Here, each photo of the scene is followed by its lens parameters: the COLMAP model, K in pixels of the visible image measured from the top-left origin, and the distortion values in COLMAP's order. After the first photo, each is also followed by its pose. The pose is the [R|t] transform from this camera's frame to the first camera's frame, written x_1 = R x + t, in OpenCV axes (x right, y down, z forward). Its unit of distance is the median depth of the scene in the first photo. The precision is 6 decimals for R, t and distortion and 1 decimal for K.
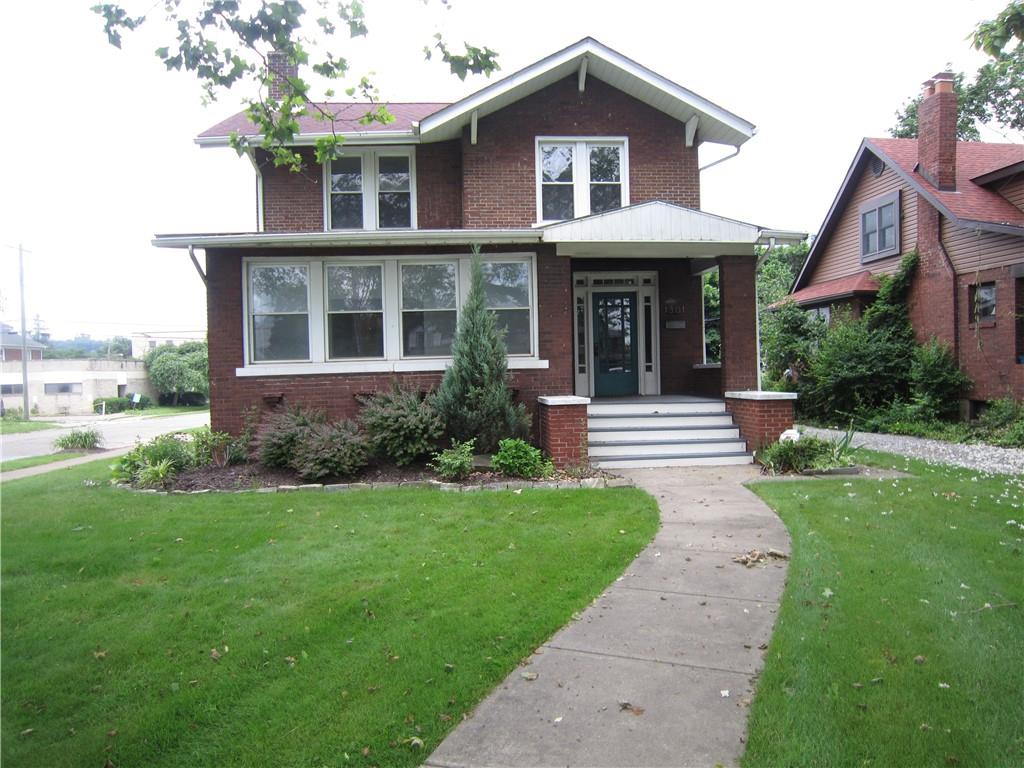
lens RADIAL K [[729.8, 0, 513.2], [0, 729.8, 386.6], [0, 0, 1]] dist [-0.060923, 0.026873]
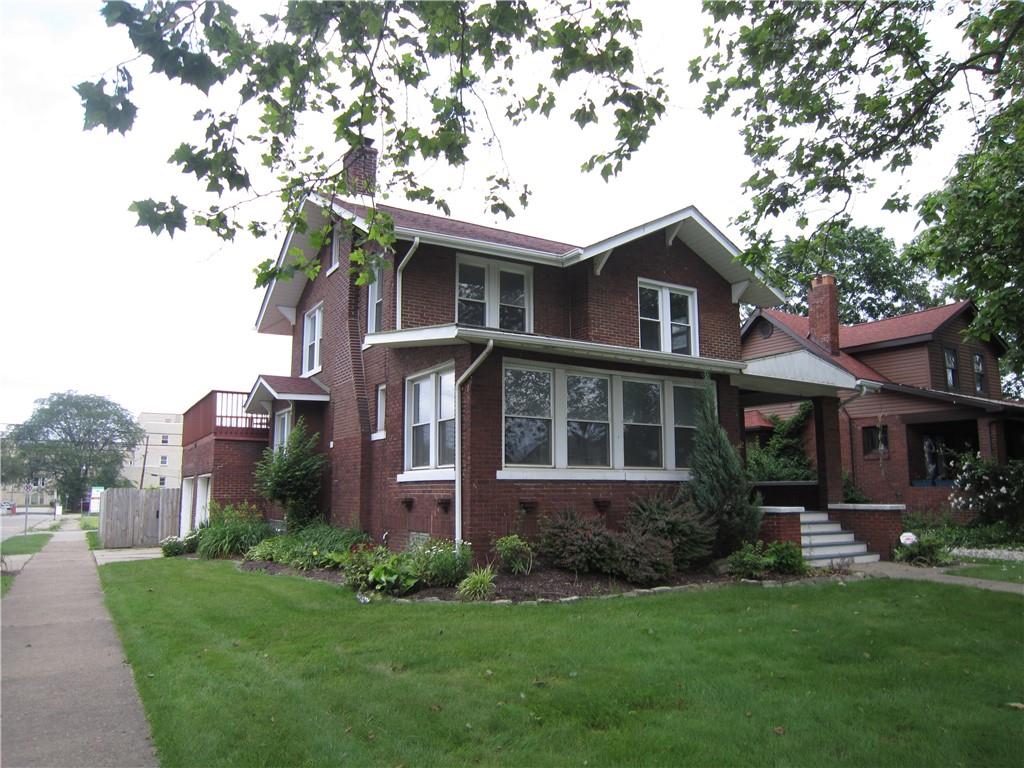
lens RADIAL K [[729.8, 0, 506.6], [0, 729.8, 382.7], [0, 0, 1]] dist [-0.060923, 0.026873]
pose [[0.900184, 0.091613, 0.425766, -0.770500], [-0.022616, 0.986139, -0.164373, 0.017315], [-0.434923, 0.138337, 0.889778, 0.106187]]
